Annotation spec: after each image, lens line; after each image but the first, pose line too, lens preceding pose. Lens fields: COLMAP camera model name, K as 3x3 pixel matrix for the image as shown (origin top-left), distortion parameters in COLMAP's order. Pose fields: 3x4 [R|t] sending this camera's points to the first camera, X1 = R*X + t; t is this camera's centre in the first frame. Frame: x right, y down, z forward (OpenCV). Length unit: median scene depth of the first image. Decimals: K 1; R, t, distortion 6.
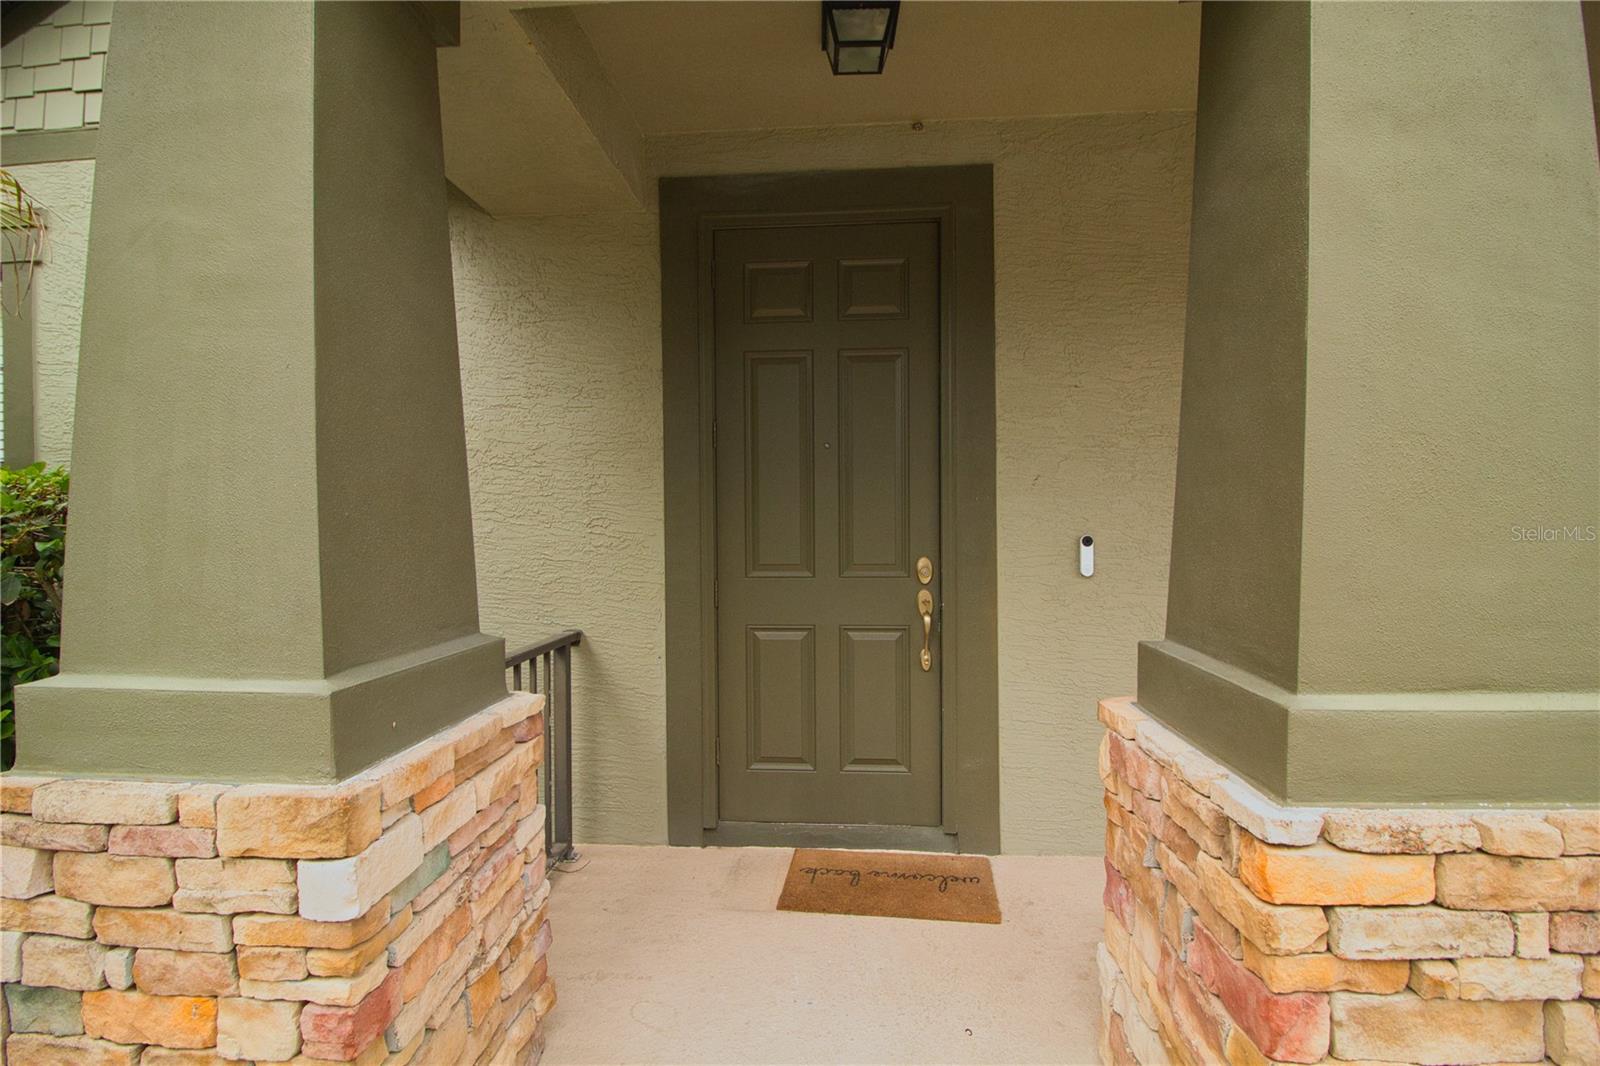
lens RADIAL K [[741.0, 0, 799.4], [0, 741.0, 534.9], [0, 0, 1]] dist [-0.008406, -0.006307]
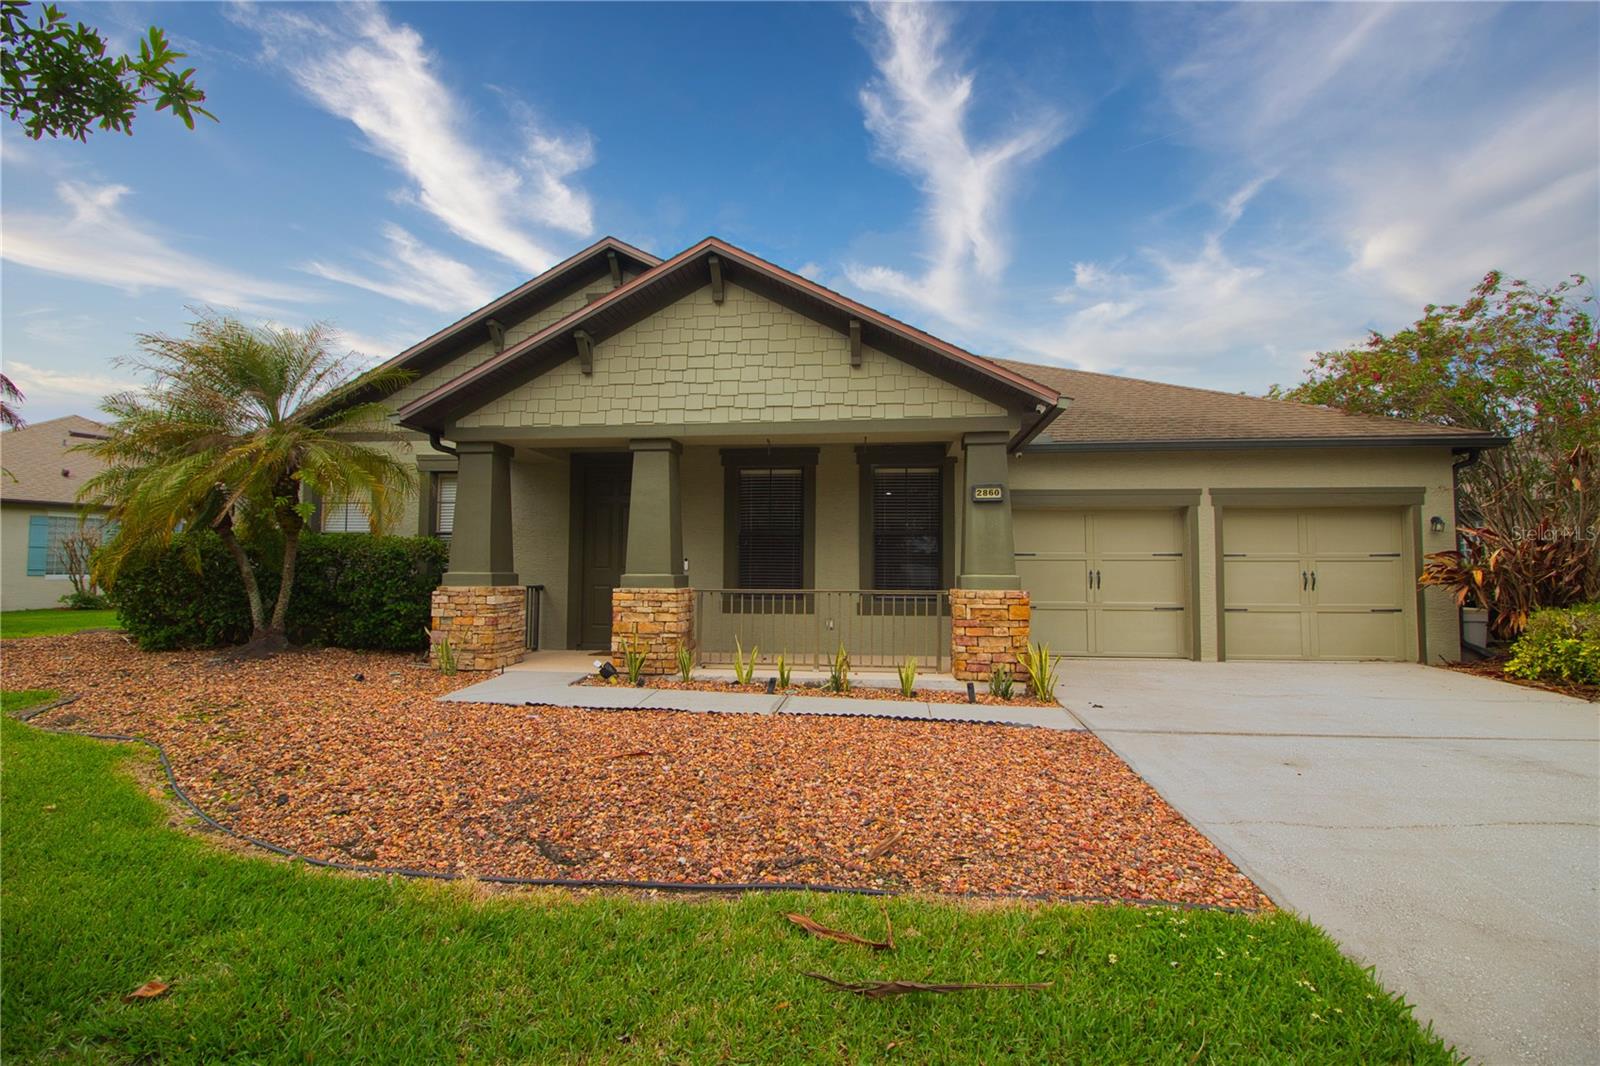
lens RADIAL K [[741.0, 0, 805.3], [0, 741.0, 528.0], [0, 0, 1]] dist [-0.008406, -0.006307]
pose [[0.999205, 0.012965, -0.037691, 1.082860], [-0.015794, 0.997002, -0.075753, 0.114728], [0.036596, 0.076288, 0.996414, -2.475843]]
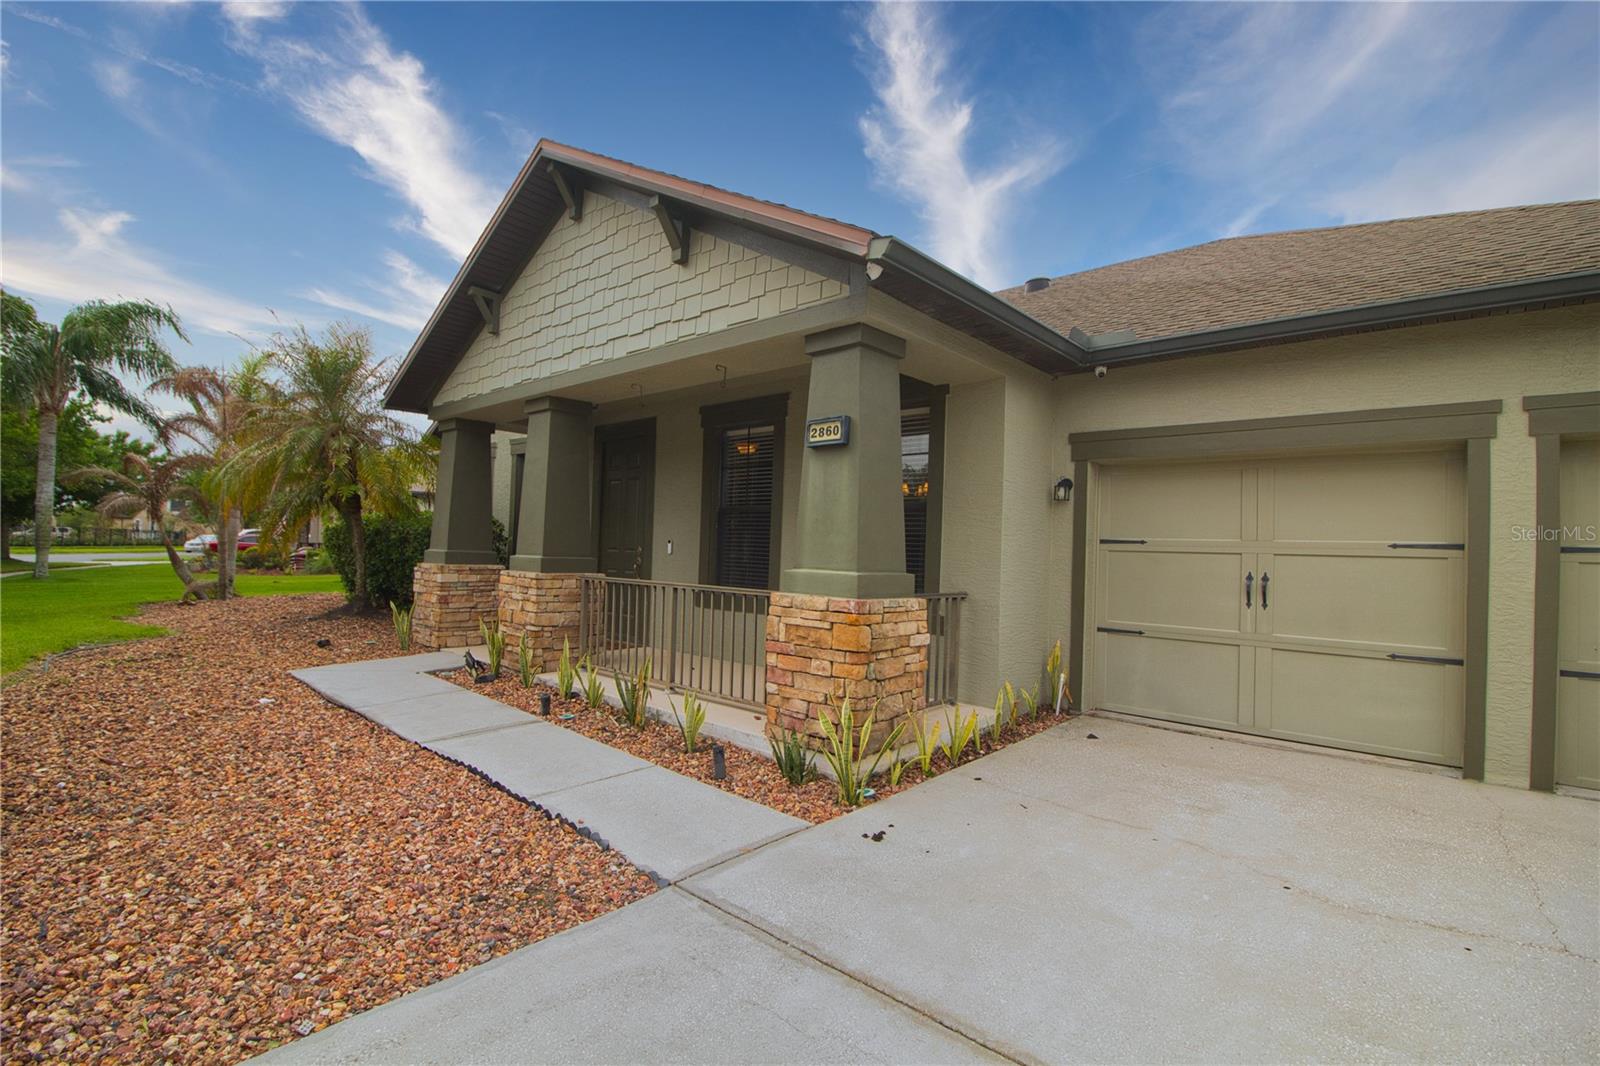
lens RADIAL K [[741.0, 0, 808.9], [0, 741.0, 535.2], [0, 0, 1]] dist [-0.008406, -0.006307]
pose [[0.793867, 0.022453, -0.607676, 2.633032], [-0.051659, 0.998196, -0.030605, 0.044409], [0.605893, 0.055688, 0.793595, -1.016889]]
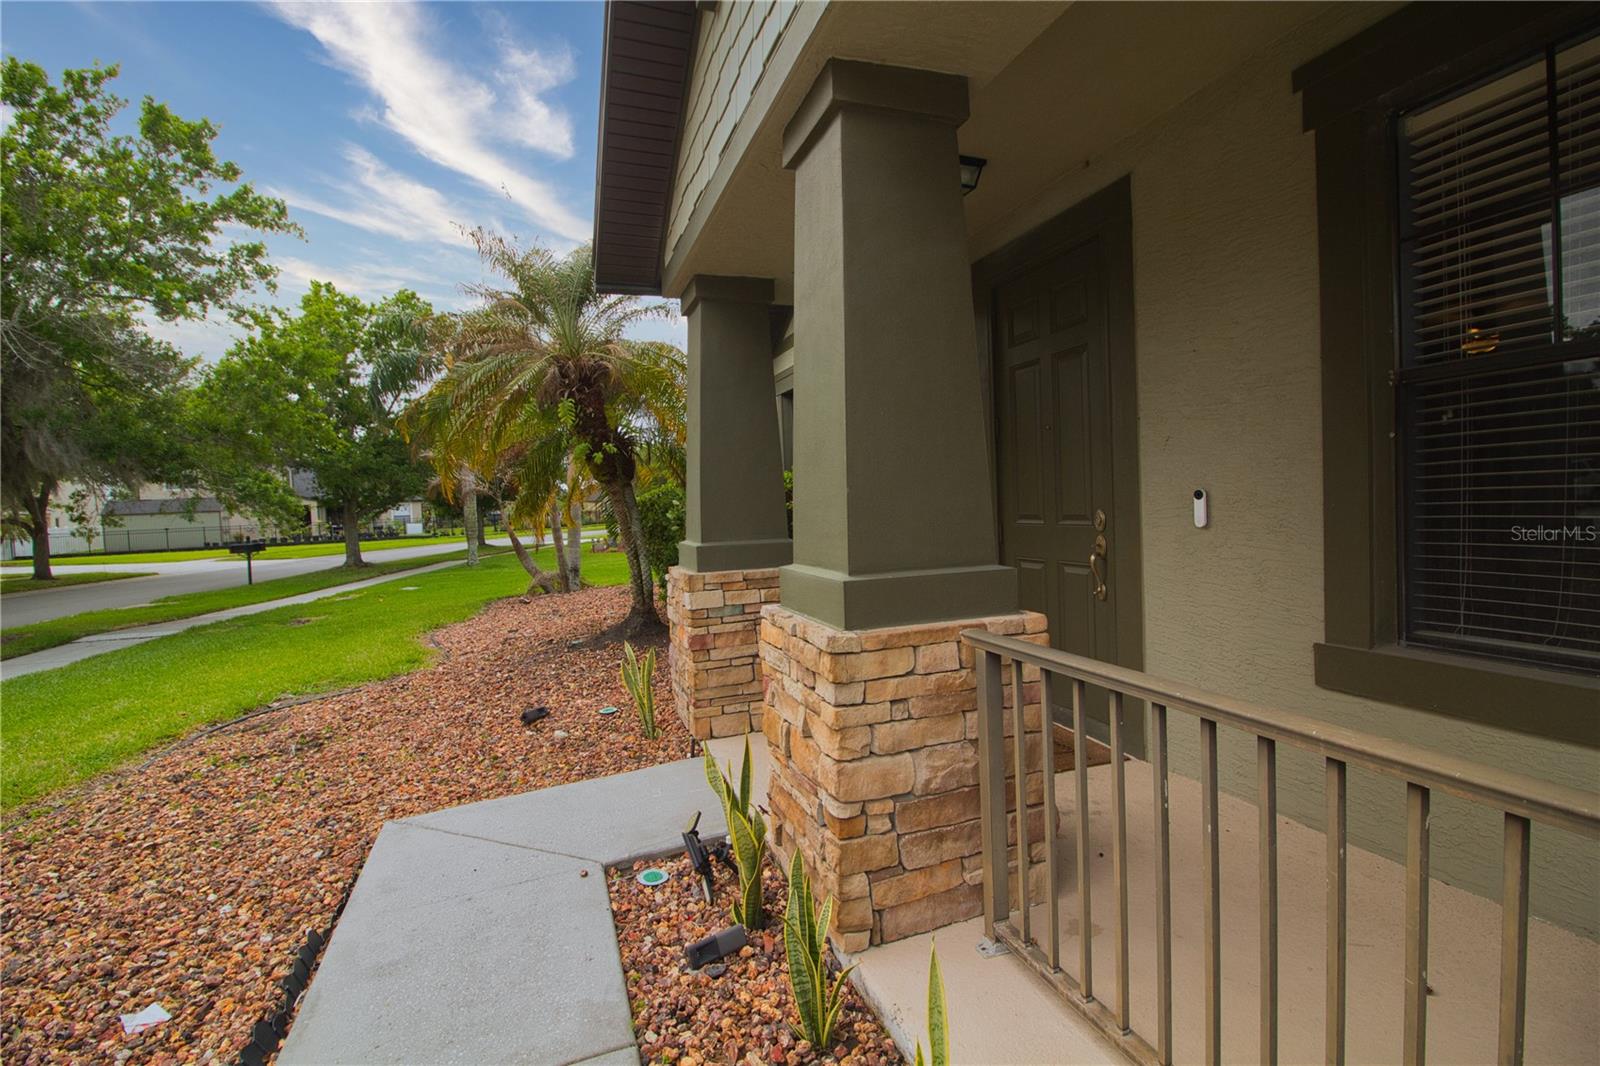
lens RADIAL K [[741.0, 0, 807.1], [0, 741.0, 526.8], [0, 0, 1]] dist [-0.008406, -0.006307]
pose [[0.406568, 0.026363, -0.913240, 1.138632], [0.017698, 0.999169, 0.036722, 0.005745], [0.913449, -0.031092, 0.405764, 0.040934]]
